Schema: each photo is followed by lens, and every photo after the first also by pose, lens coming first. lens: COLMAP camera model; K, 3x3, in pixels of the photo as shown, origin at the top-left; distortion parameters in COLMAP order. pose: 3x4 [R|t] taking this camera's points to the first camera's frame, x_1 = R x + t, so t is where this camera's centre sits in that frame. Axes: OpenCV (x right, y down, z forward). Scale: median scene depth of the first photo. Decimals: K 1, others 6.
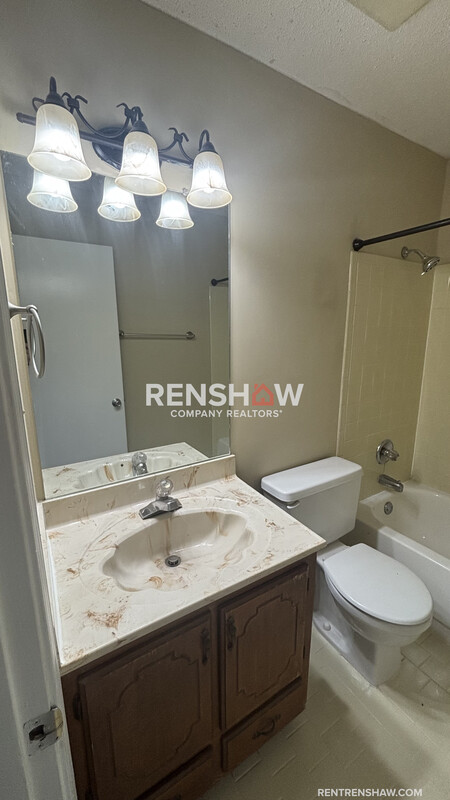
lens RADIAL K [[326.2, 0, 225.1], [0, 326.2, 399.0], [0, 0, 1]] dist [0.000703, 0.001124]
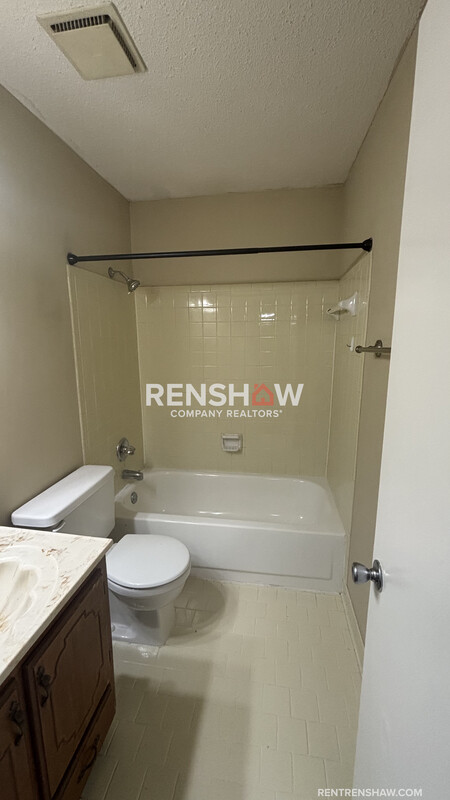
lens RADIAL K [[326.2, 0, 223.5], [0, 326.2, 400.5], [0, 0, 1]] dist [0.000703, 0.001124]
pose [[0.649197, -0.143359, 0.746988, -0.120336], [0.161487, 0.985667, 0.048819, -0.001644], [-0.743280, 0.088935, 0.663043, -0.007476]]
